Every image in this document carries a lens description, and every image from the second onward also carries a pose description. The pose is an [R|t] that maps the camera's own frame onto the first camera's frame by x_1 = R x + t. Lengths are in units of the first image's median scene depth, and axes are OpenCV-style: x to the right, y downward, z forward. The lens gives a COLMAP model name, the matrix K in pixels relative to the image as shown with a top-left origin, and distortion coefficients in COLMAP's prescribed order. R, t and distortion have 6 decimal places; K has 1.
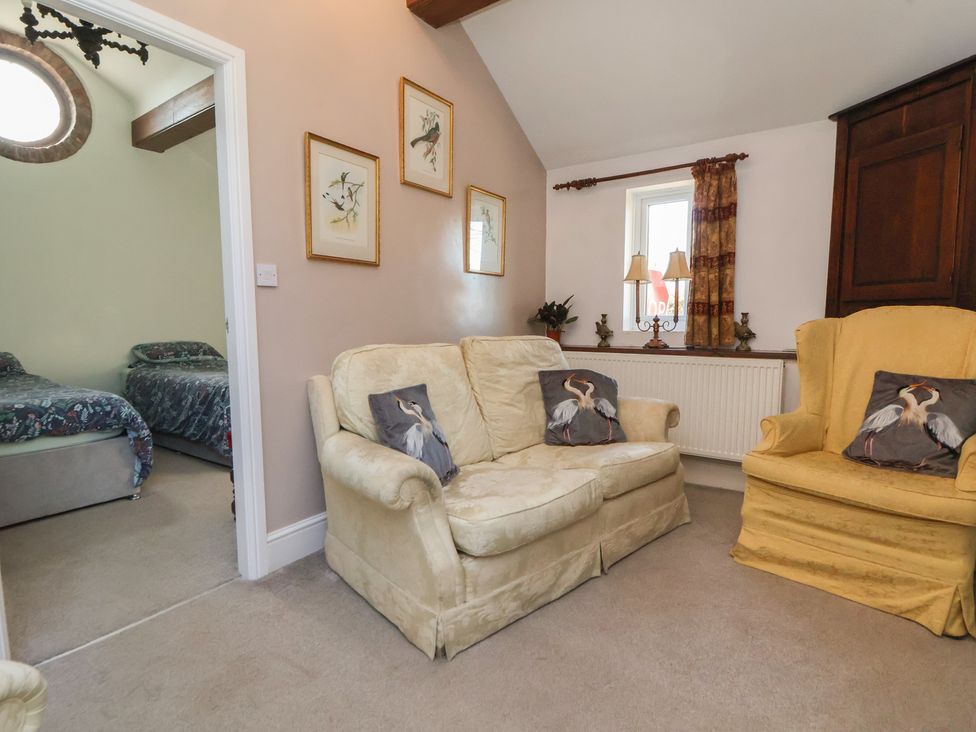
lens RADIAL K [[507.8, 0, 489.9], [0, 507.8, 369.0], [0, 0, 1]] dist [-0.000875, 0.000082]
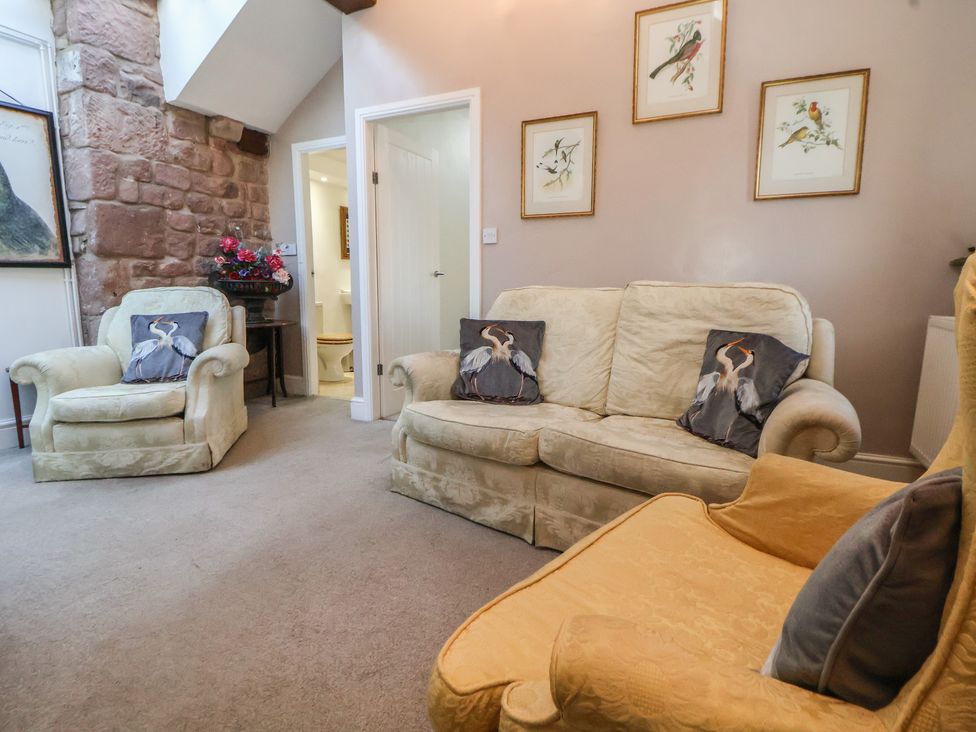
lens RADIAL K [[511.3, 0, 478.1], [0, 511.3, 361.0], [0, 0, 1]] dist [-0.002025, -0.014070]
pose [[0.156423, 0.150191, -0.976204, 0.790572], [-0.096789, 0.985945, 0.136180, -0.019663], [0.982936, 0.073184, 0.168761, 0.559061]]
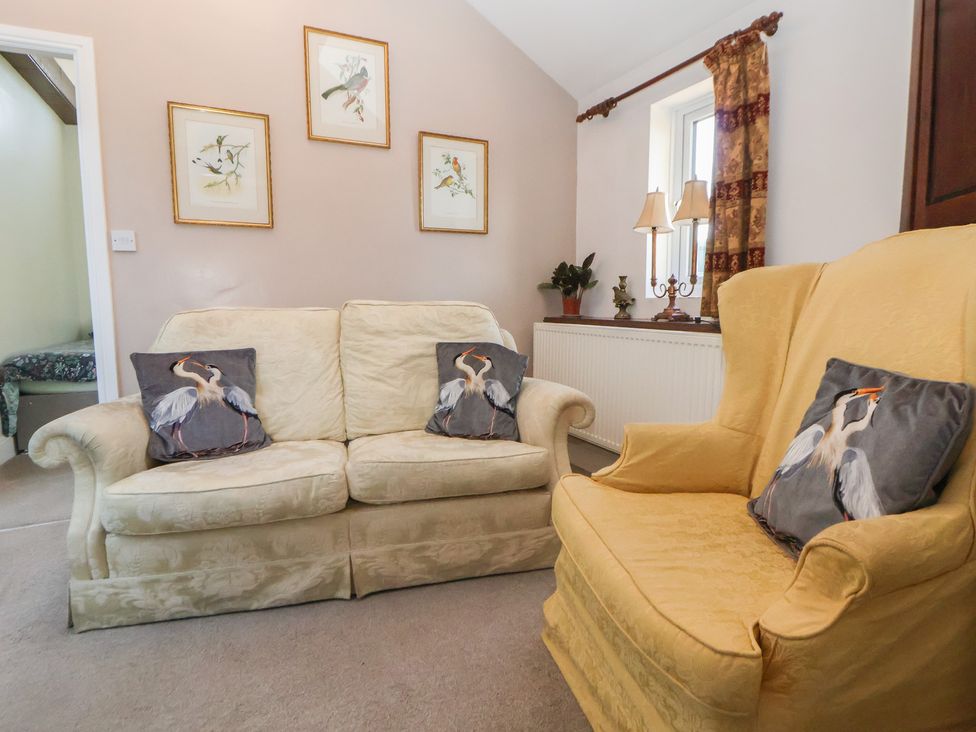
lens RADIAL K [[519.1, 0, 489.6], [0, 519.1, 356.0], [0, 0, 1]] dist [0.002195, -0.014517]
pose [[0.876188, 0.046383, -0.479733, 0.592040], [-0.041018, 0.998924, 0.021665, 0.003868], [0.480221, 0.000695, 0.877147, 0.305221]]
